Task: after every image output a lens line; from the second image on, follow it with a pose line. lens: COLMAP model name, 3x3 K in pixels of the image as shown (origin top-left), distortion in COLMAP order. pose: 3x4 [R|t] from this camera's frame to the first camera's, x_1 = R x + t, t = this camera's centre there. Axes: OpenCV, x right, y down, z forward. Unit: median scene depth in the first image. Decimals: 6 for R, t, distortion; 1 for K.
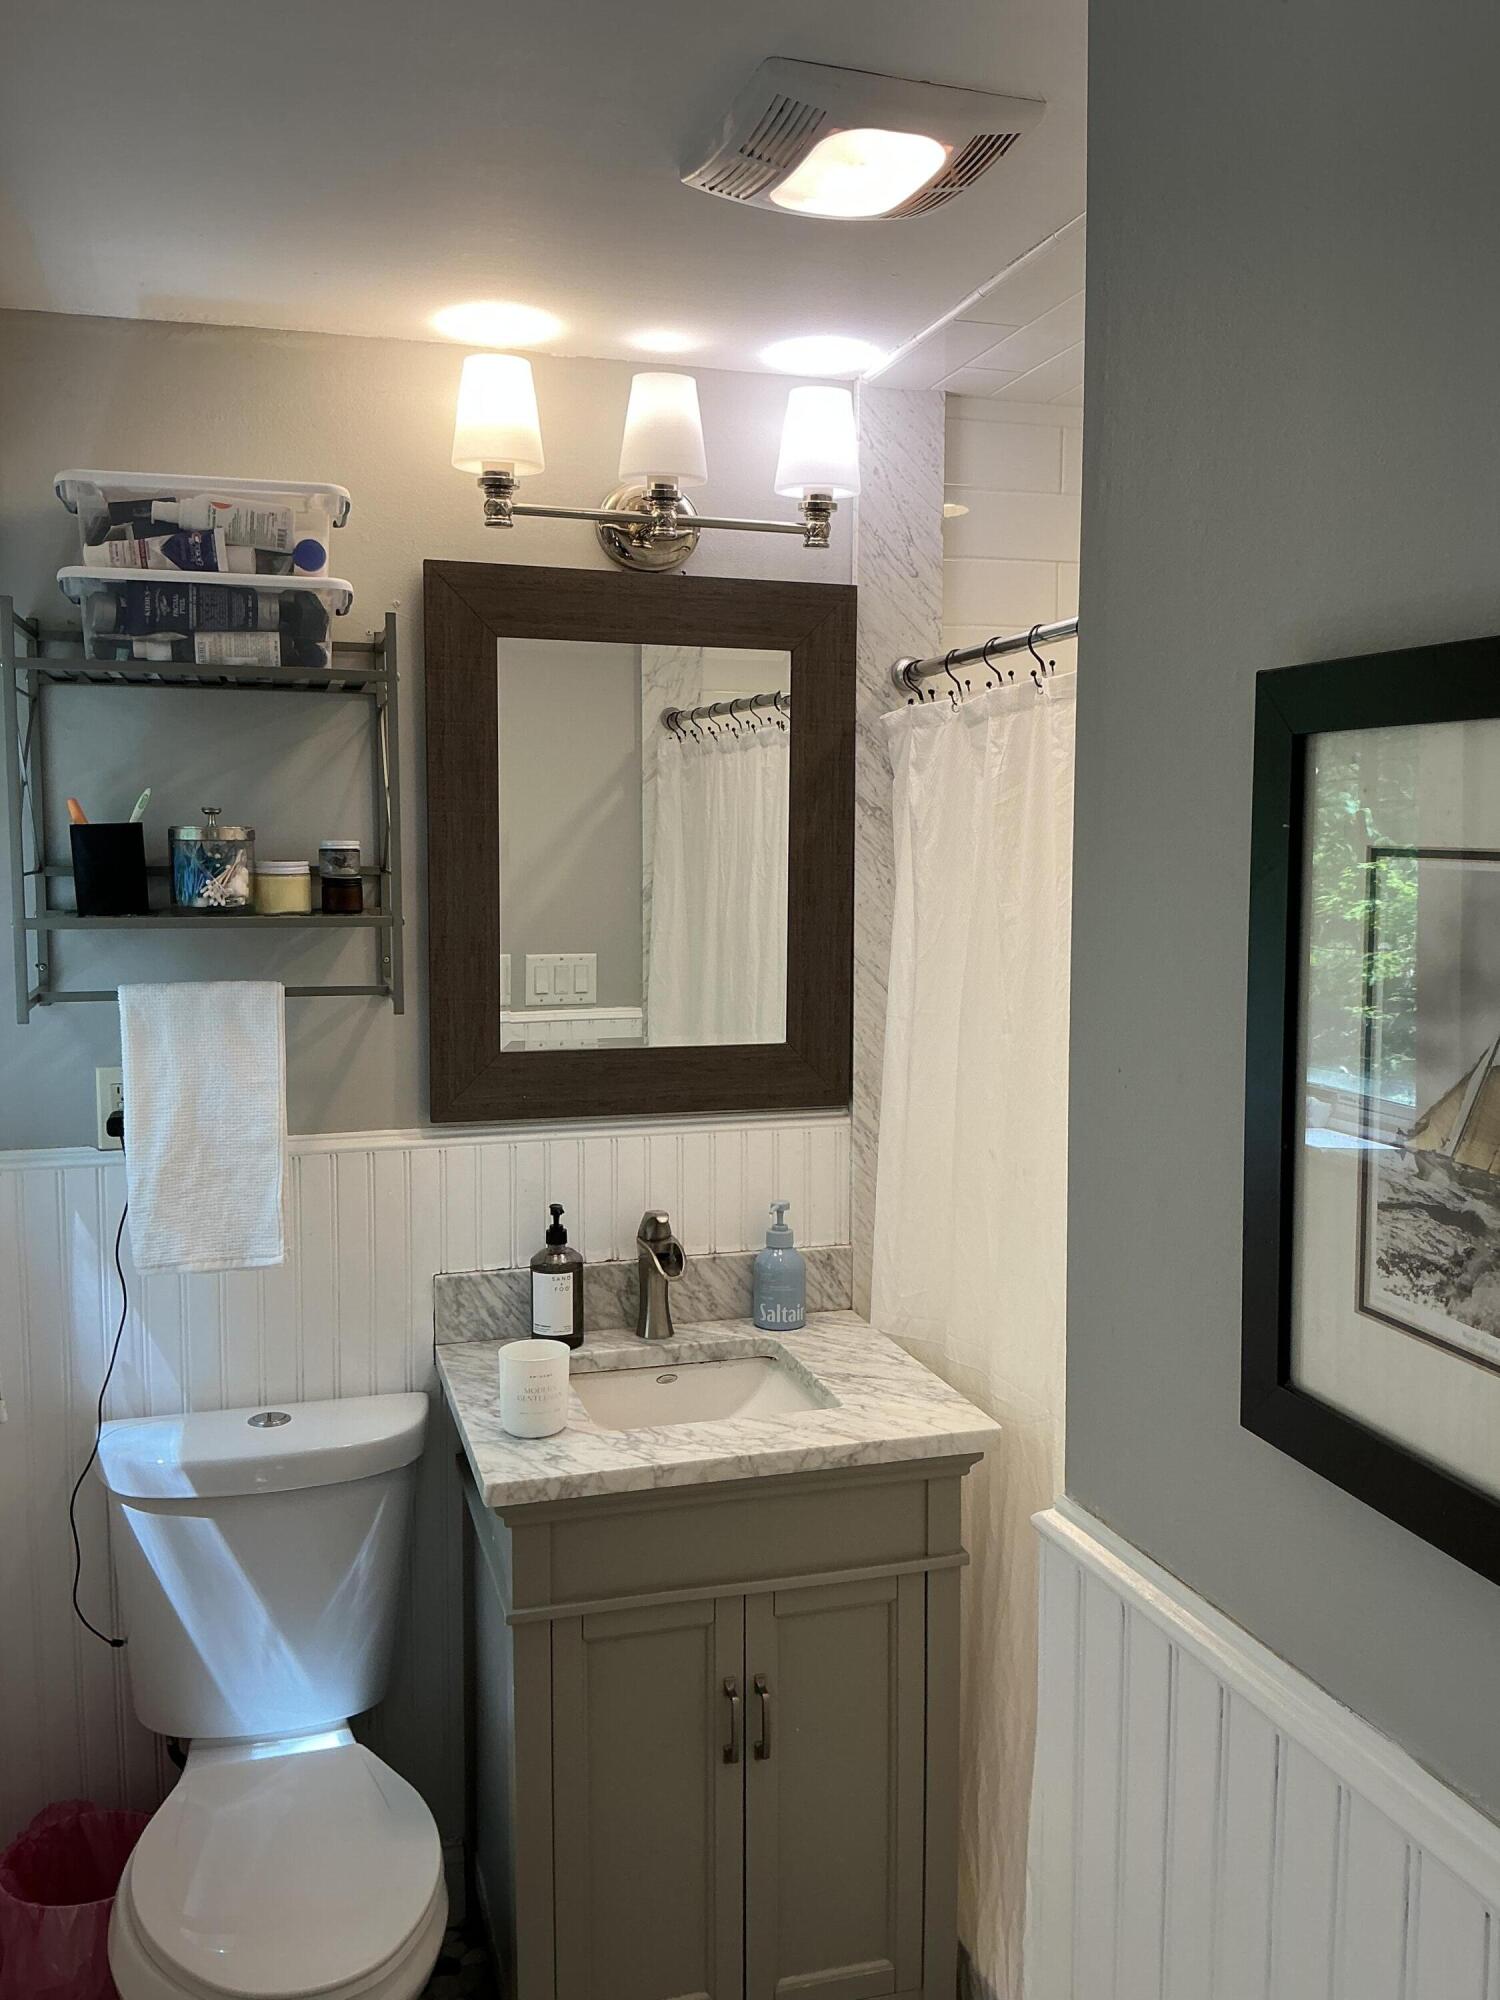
lens RADIAL K [[1677.9, 0, 779.7], [0, 1677.9, 988.0], [0, 0, 1]] dist [0.121761, -0.244005]
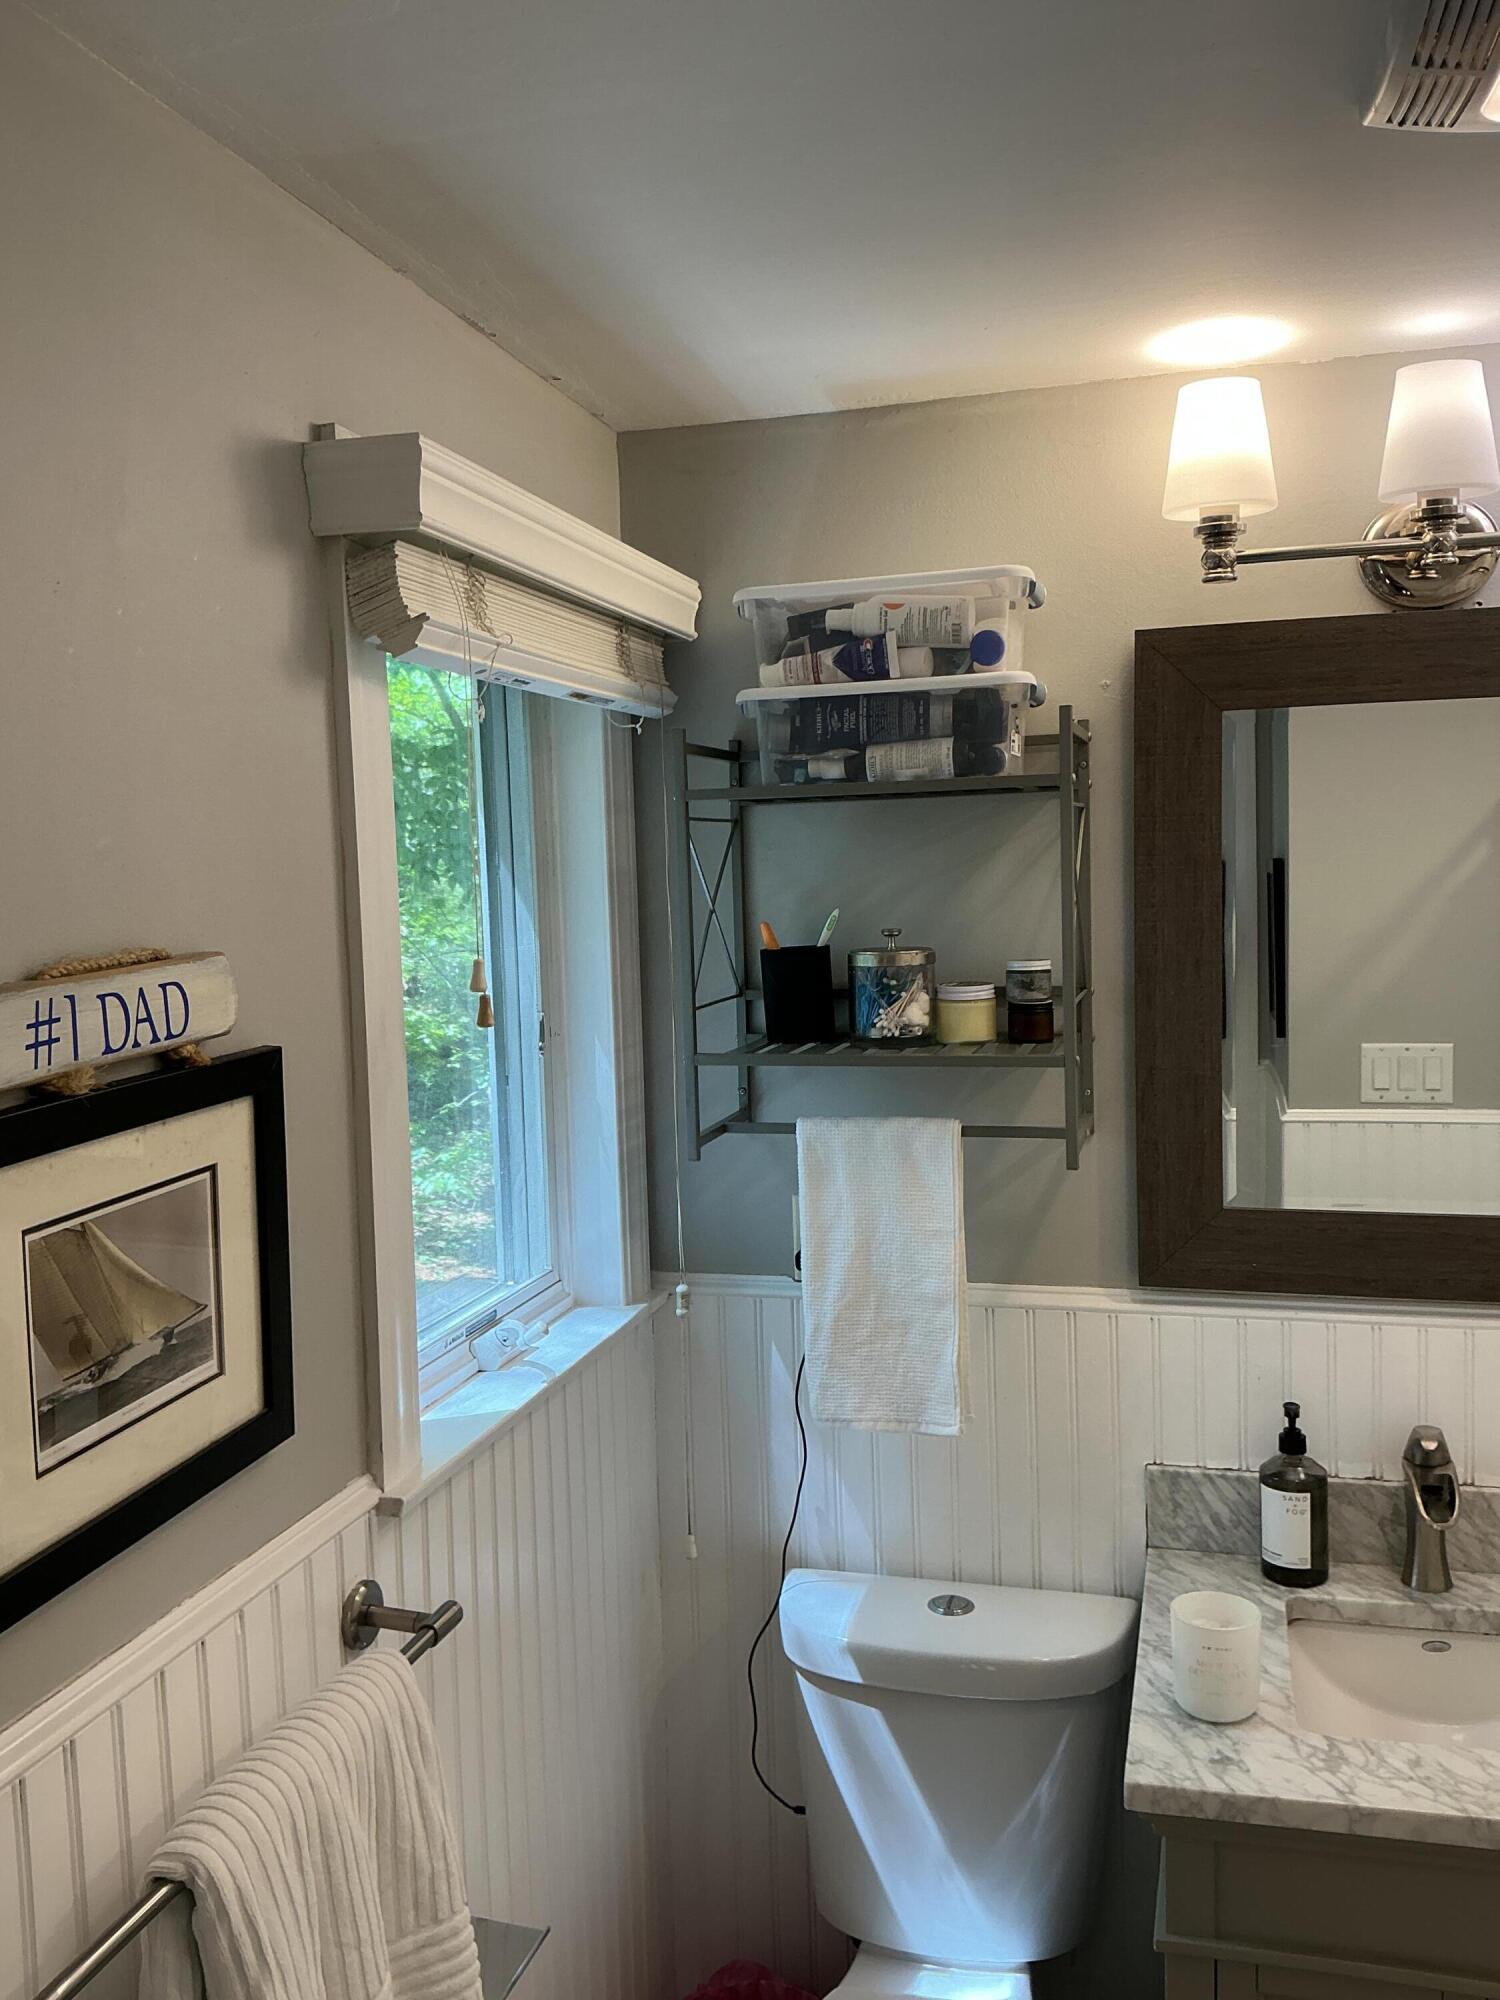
lens RADIAL K [[1677.9, 0, 752.4], [0, 1677.9, 980.1], [0, 0, 1]] dist [0.121761, -0.244005]
pose [[0.838631, 0.010068, -0.544607, 0.100226], [-0.016464, 0.999841, -0.006870, -0.069993], [0.544451, 0.014728, 0.838663, 0.186359]]
